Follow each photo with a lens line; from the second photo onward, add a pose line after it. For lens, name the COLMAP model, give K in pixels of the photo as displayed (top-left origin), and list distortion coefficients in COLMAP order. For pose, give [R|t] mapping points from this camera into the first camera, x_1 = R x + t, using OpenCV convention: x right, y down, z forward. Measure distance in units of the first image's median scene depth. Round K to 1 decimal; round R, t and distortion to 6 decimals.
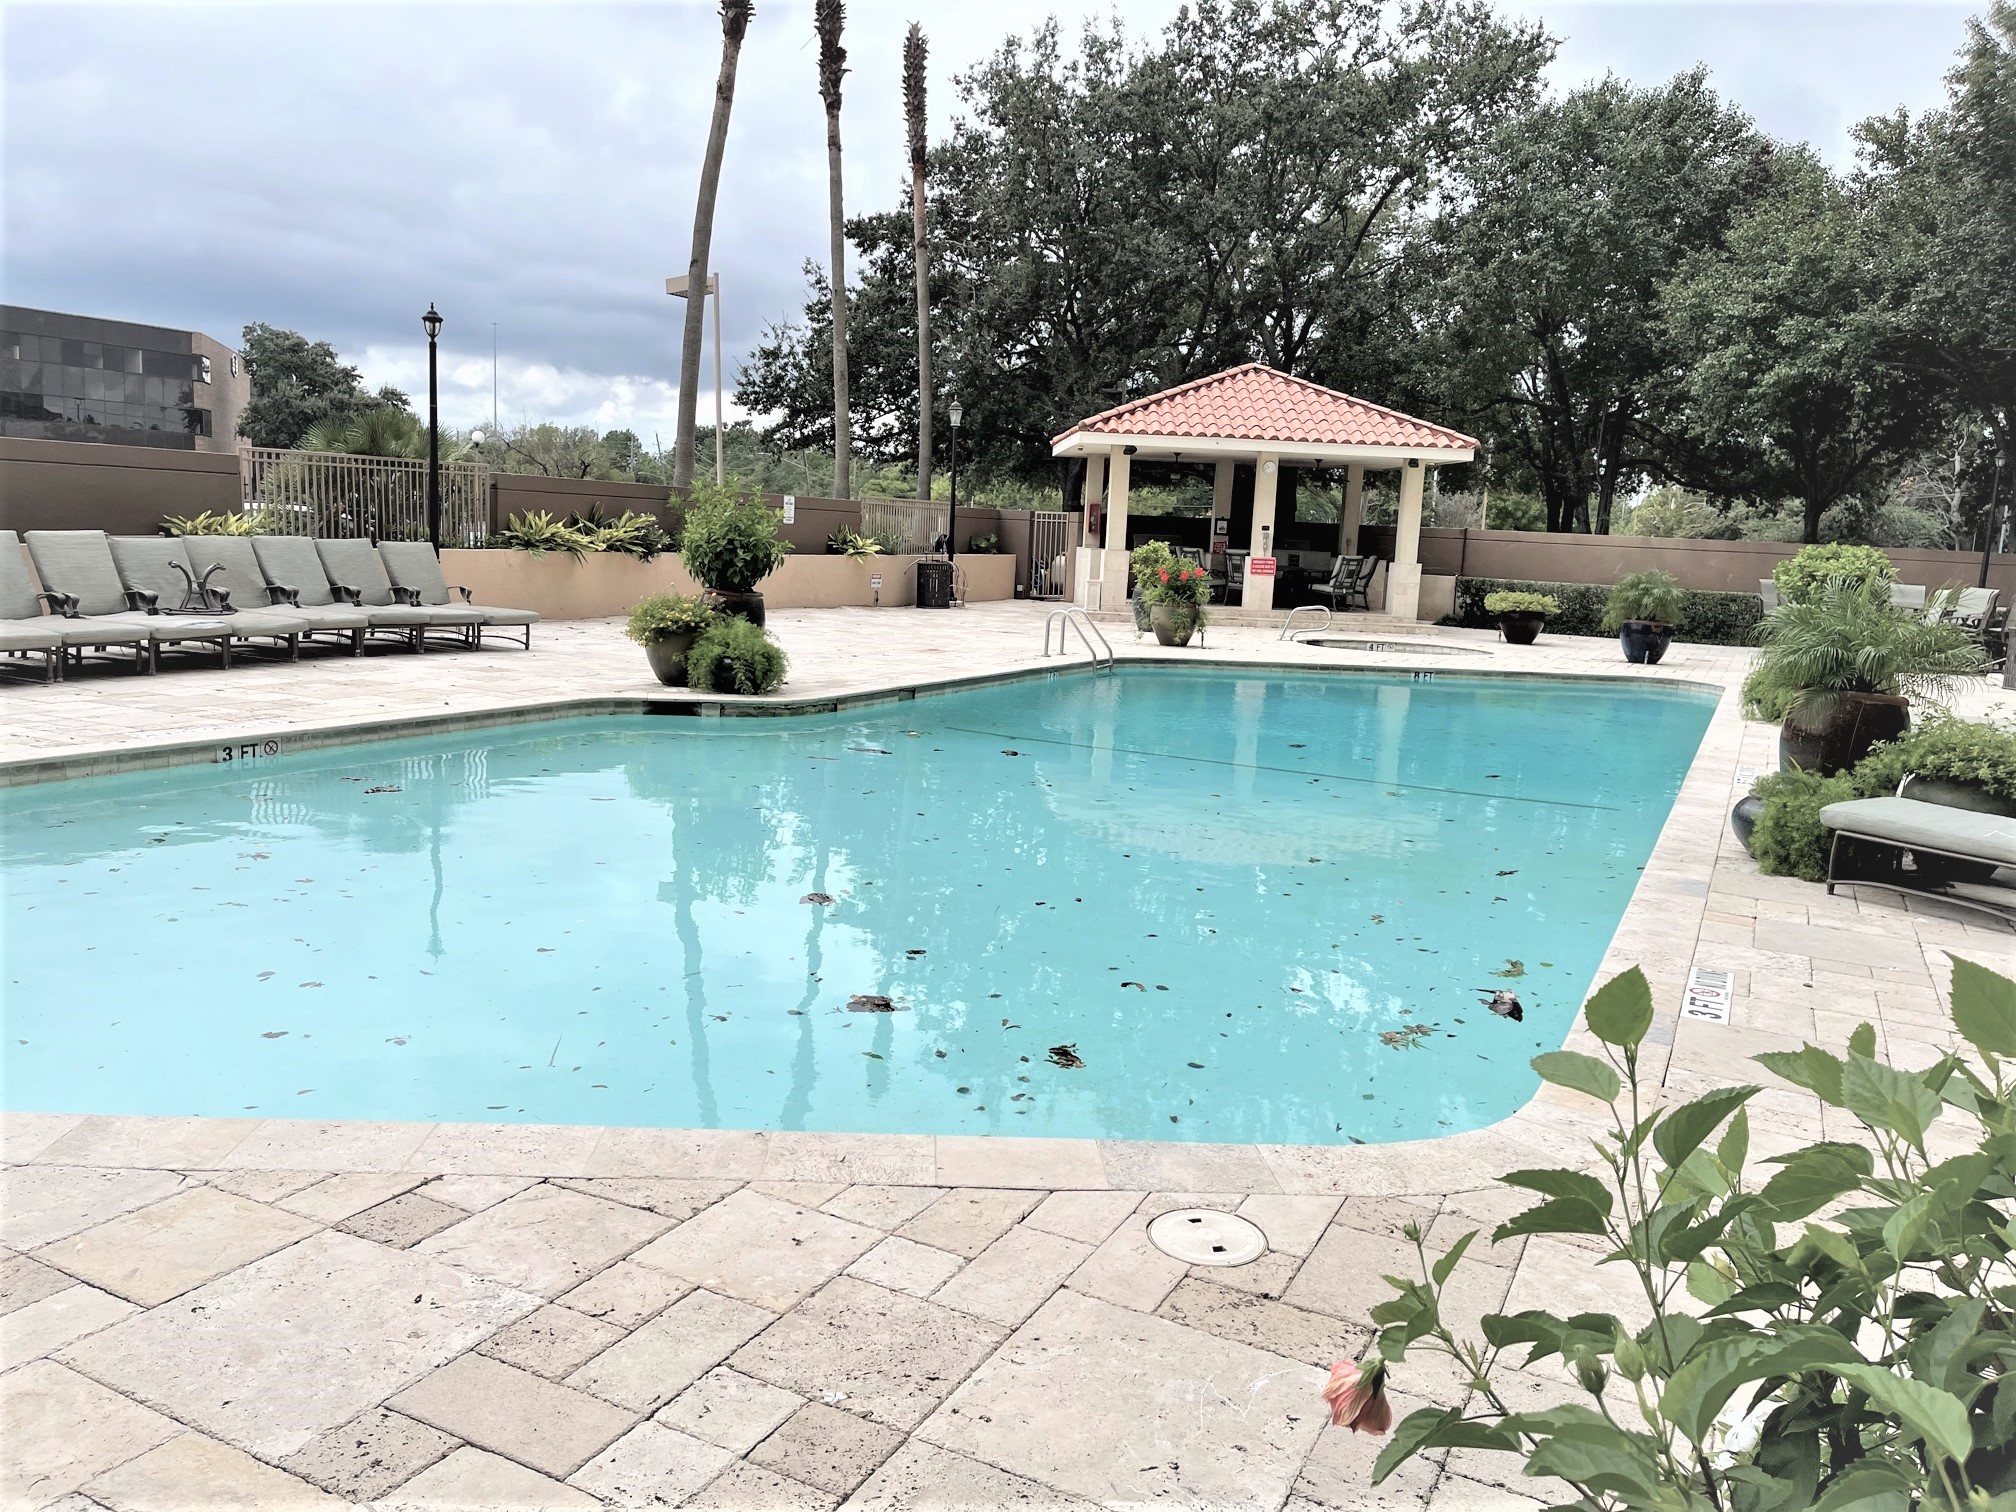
lens RADIAL K [[1525.7, 0, 1004.5], [0, 1525.7, 762.9], [0, 0, 1]] dist [-0.009810, -0.024866]
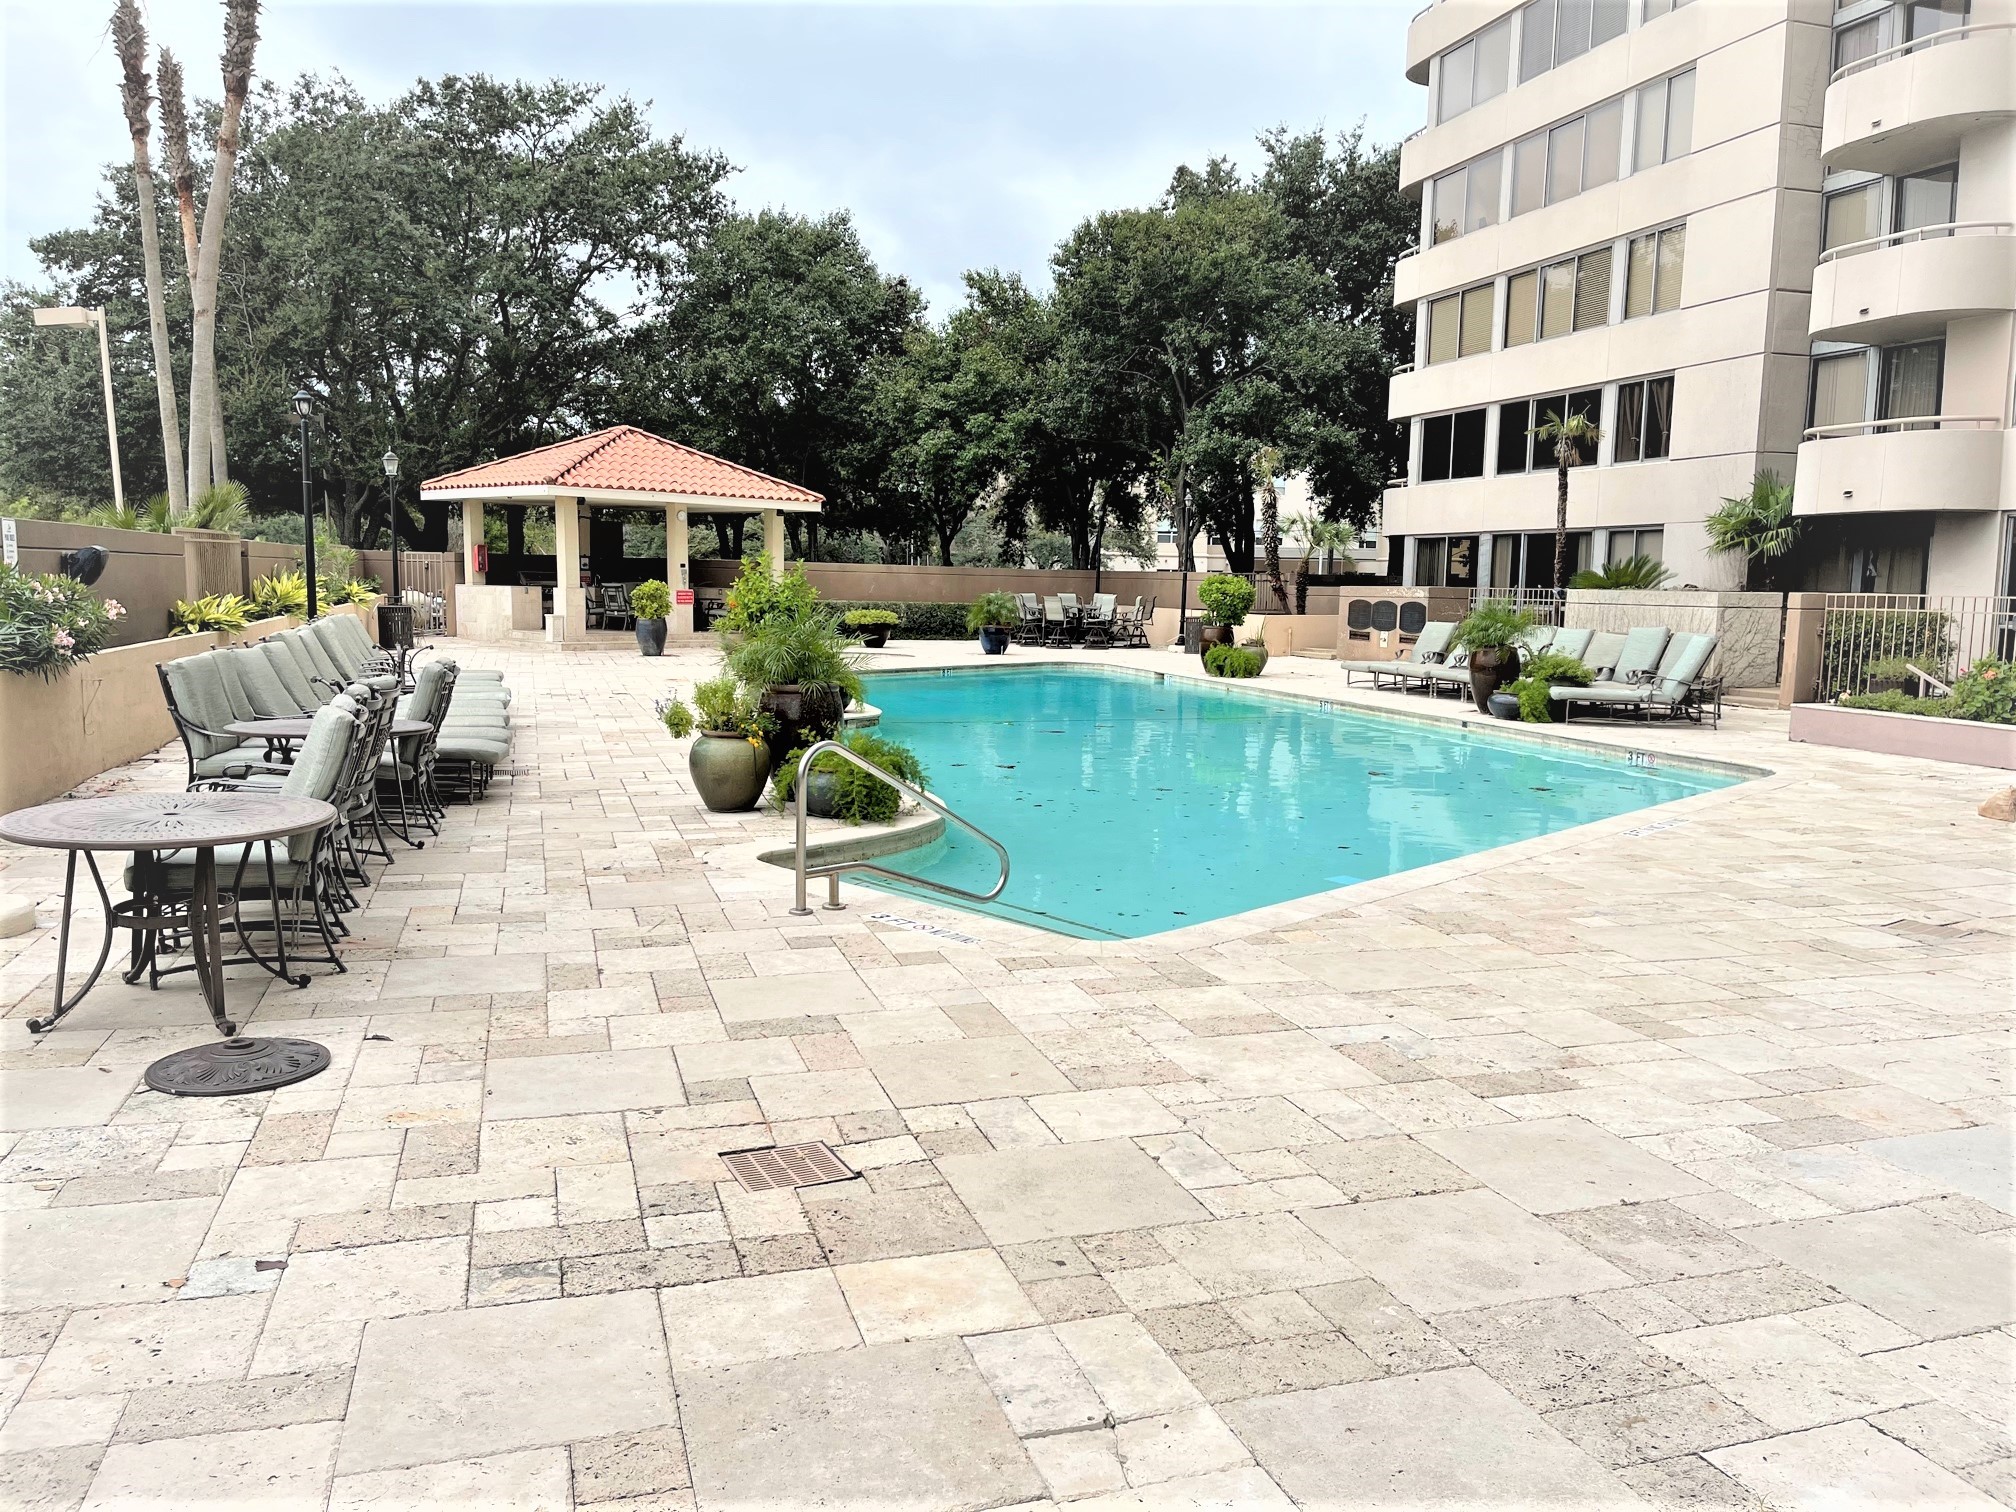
lens RADIAL K [[1525.7, 0, 1004.6], [0, 1525.7, 756.3], [0, 0, 1]] dist [-0.009810, -0.024866]
pose [[0.709261, -0.105094, 0.697069, -0.515121], [0.113931, 0.992914, 0.033774, -0.014623], [-0.695679, 0.055463, 0.716209, -0.043519]]
